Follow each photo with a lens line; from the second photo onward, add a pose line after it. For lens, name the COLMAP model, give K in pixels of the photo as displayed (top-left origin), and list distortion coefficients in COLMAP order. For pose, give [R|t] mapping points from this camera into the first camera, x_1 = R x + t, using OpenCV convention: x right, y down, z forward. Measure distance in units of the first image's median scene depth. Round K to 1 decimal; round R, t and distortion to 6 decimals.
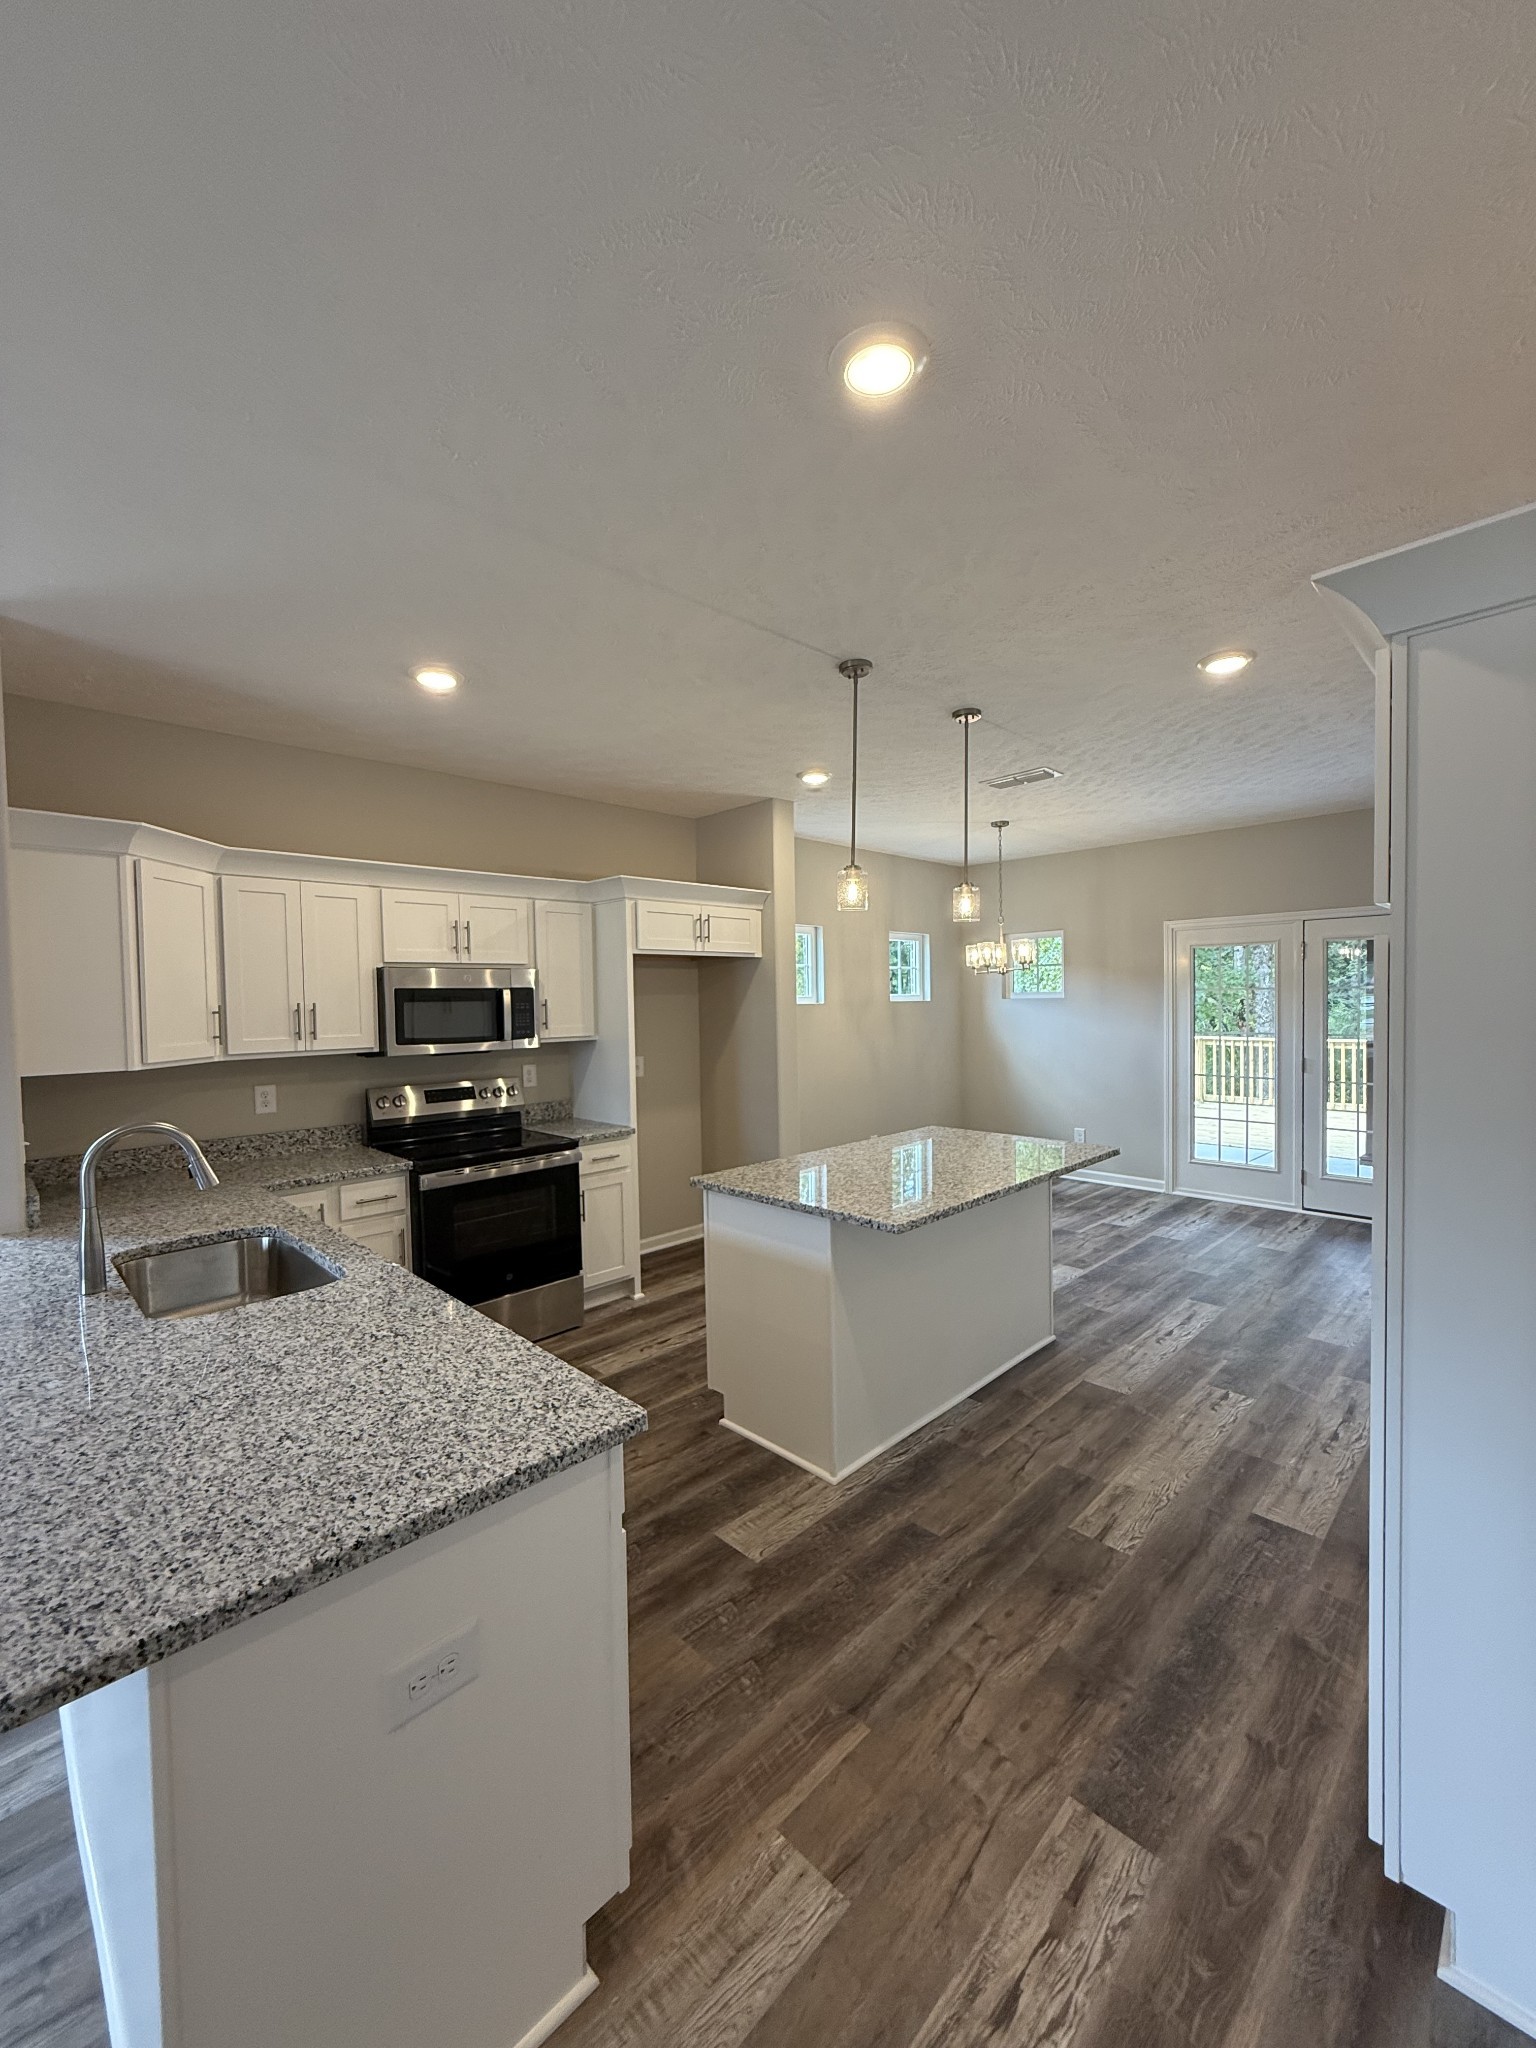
lens RADIAL K [[815.0, 0, 747.2], [0, 815.0, 1034.6], [0, 0, 1]] dist [0.000457, 0.000169]
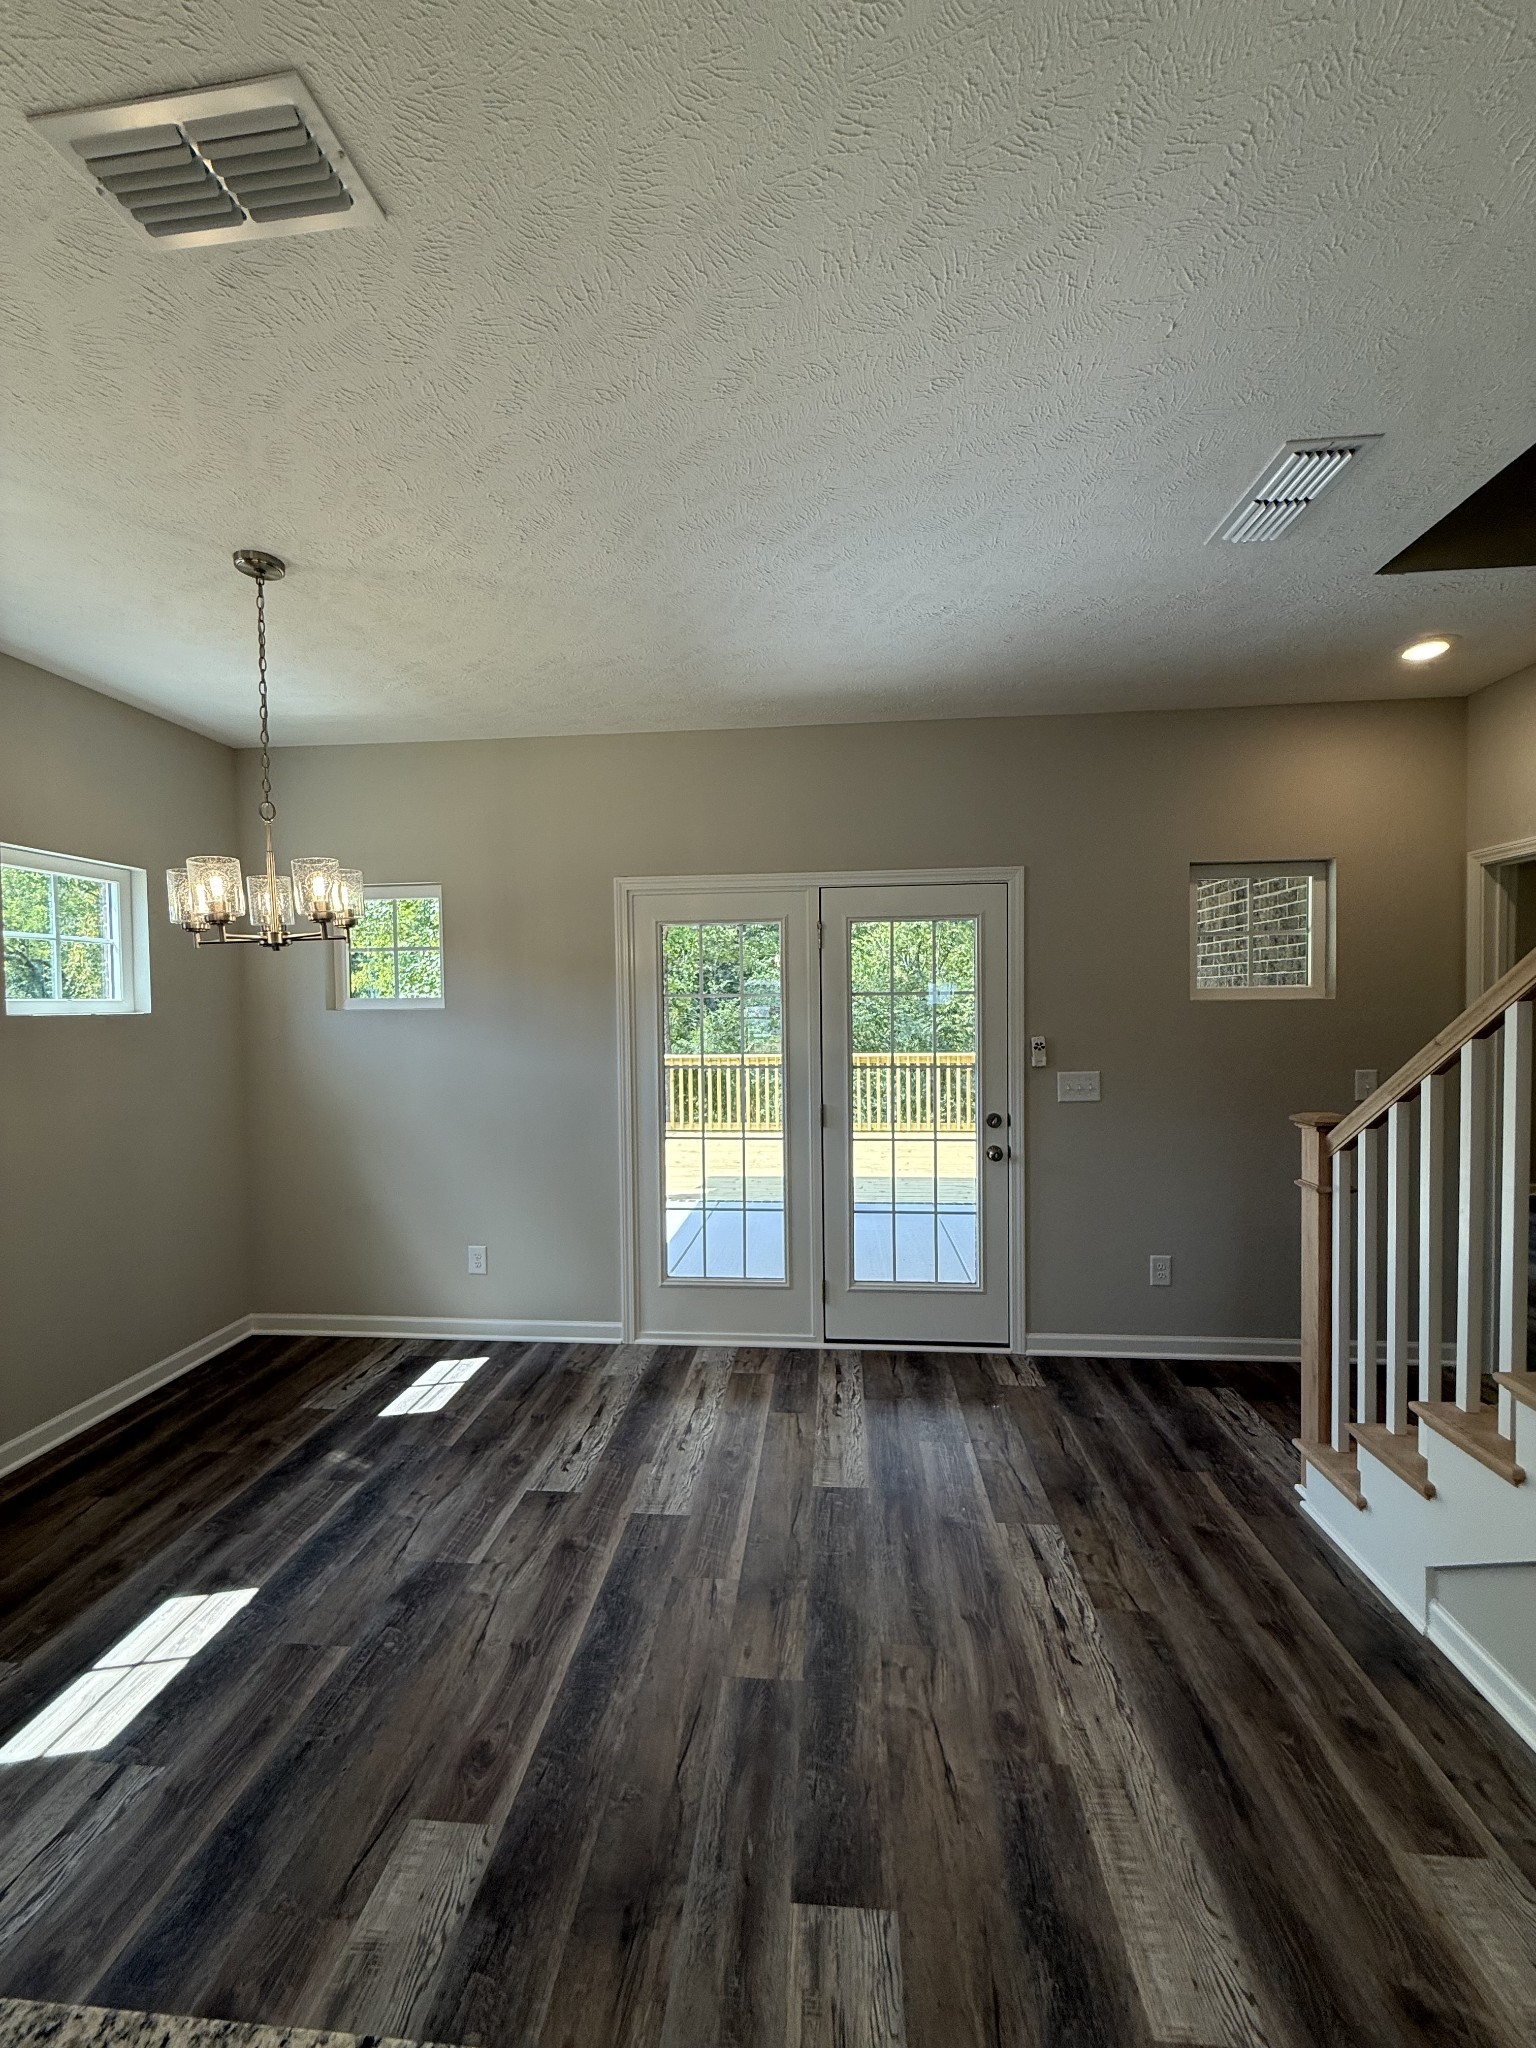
lens RADIAL K [[815.0, 0, 782.1], [0, 815.0, 1033.7], [0, 0, 1]] dist [0.000457, 0.000169]
pose [[0.742893, -0.013743, 0.669269, 0.414858], [0.028529, 0.999531, -0.011143, -0.036048], [-0.668802, 0.027372, 0.742937, 0.964146]]
